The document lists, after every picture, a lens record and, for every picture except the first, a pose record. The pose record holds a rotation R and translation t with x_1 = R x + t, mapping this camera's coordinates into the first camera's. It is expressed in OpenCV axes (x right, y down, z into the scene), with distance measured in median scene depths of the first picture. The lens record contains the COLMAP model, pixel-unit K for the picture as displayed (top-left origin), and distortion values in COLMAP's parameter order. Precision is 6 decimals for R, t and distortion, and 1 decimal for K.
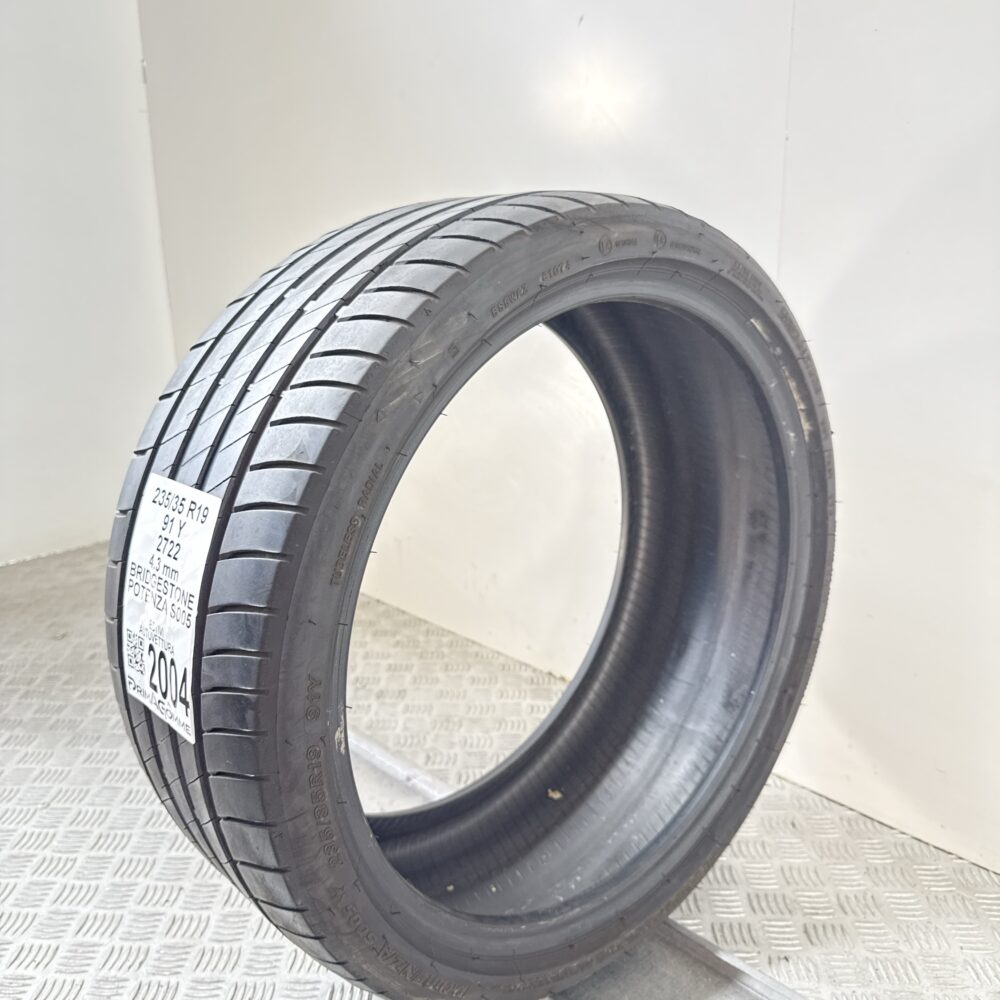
lens RADIAL K [[1011.1, 0, 500.0], [0, 1011.1, 500.0], [0, 0, 1]] dist [0.092384, -0.157691]
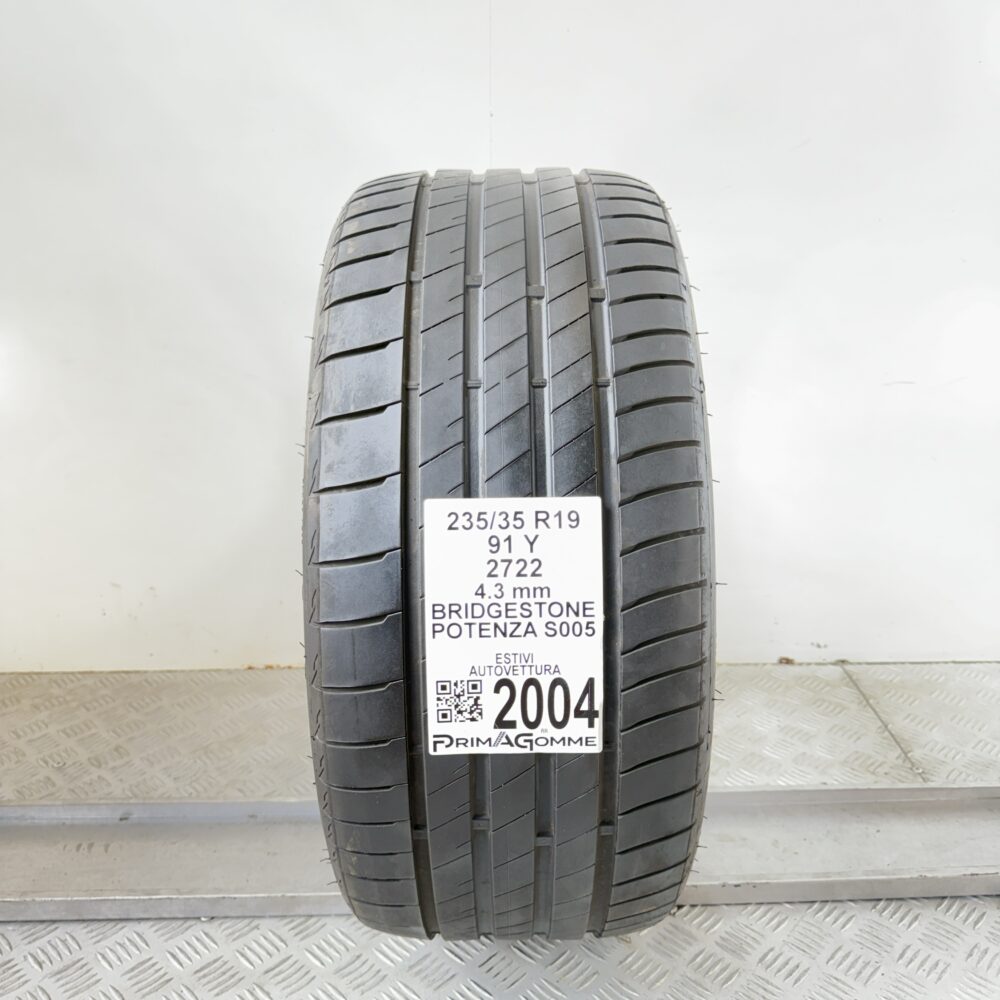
lens RADIAL K [[1011.1, 0, 500.0], [0, 1011.1, 500.0], [0, 0, 1]] dist [0.092384, -0.157691]
pose [[0.654237, -0.226418, 0.721601, -0.603591], [0.191824, 0.972612, 0.131261, -0.083258], [-0.731558, 0.052545, 0.679751, 0.241560]]
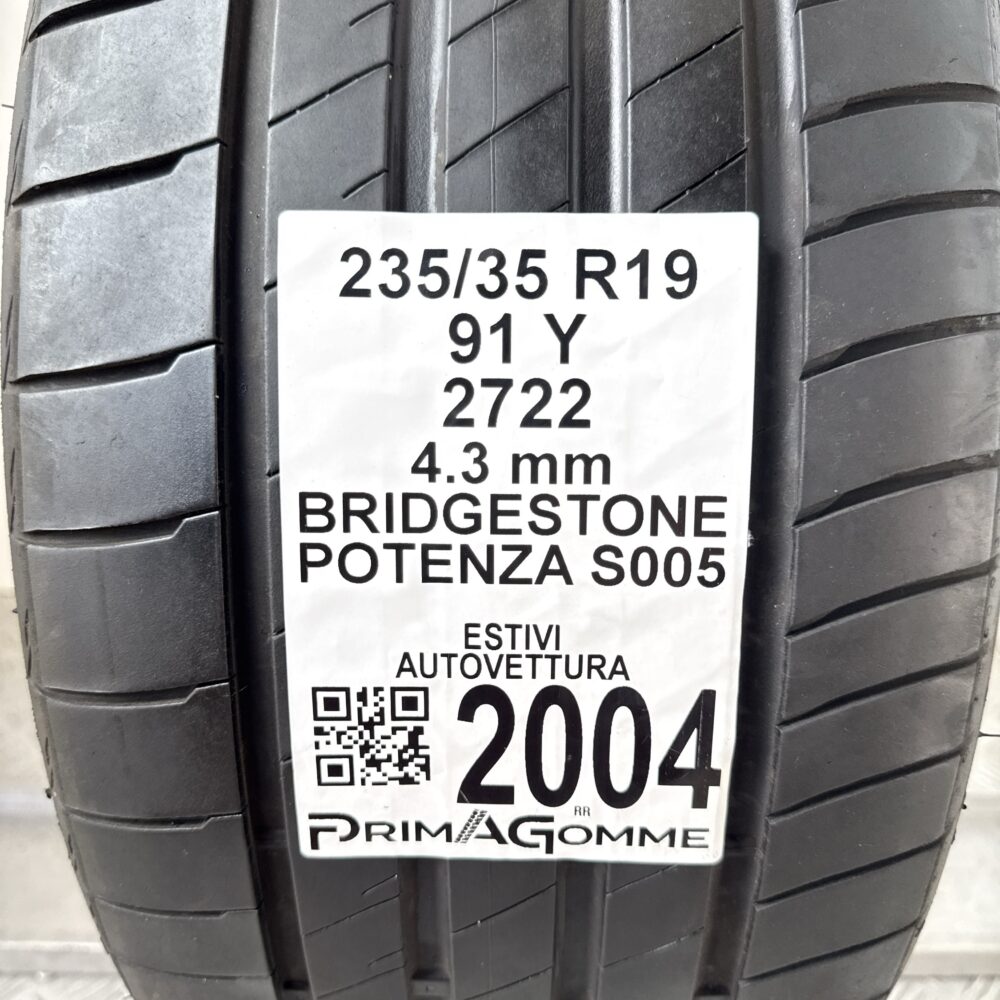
lens RADIAL K [[1011.1, 0, 500.0], [0, 1011.1, 500.0], [0, 0, 1]] dist [0.092384, -0.157691]
pose [[0.674857, -0.276712, 0.684104, -0.354220], [0.172438, 0.960502, 0.218404, 0.001433], [-0.717519, -0.029425, 0.695917, 0.474425]]
